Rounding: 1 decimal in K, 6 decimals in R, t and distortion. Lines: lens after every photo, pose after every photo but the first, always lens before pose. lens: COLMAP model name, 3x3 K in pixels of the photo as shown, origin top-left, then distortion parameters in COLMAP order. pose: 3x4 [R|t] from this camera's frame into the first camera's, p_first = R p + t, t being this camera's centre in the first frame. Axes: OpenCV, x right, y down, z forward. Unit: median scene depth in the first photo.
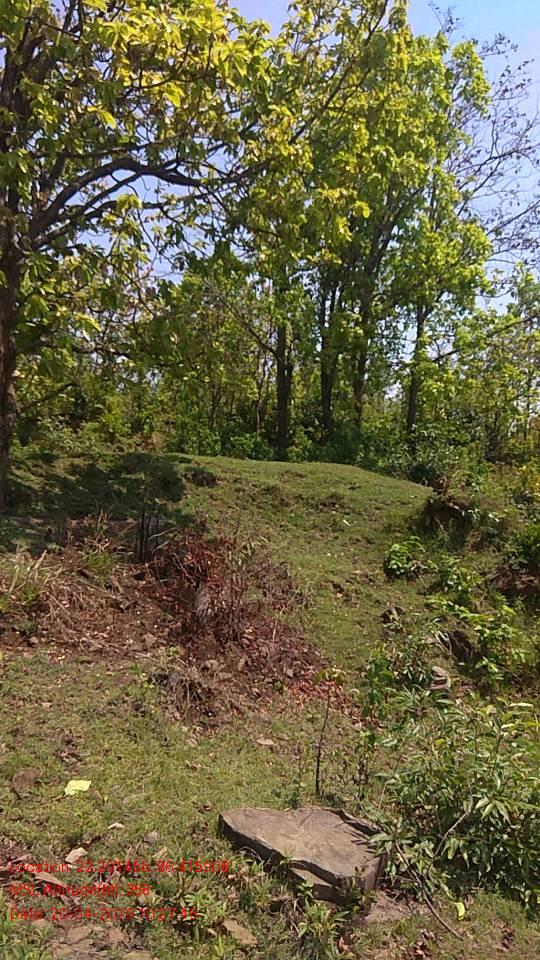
lens RADIAL K [[730.0, 0, 269.3], [0, 730.0, 478.7], [0, 0, 1]] dist [0.087112, -0.147094]
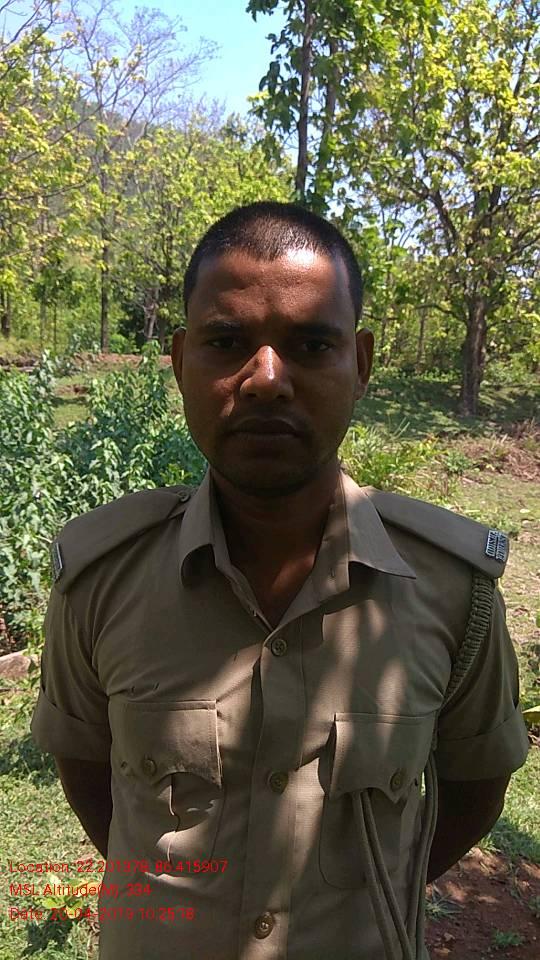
lens RADIAL K [[730.0, 0, 272.1], [0, 730.0, 477.9], [0, 0, 1]] dist [0.087112, -0.147094]
pose [[0.855722, 0.089844, -0.509576, 0.118325], [-0.035758, 0.992724, 0.114981, 0.001060], [0.516199, -0.080170, 0.852708, -0.664419]]
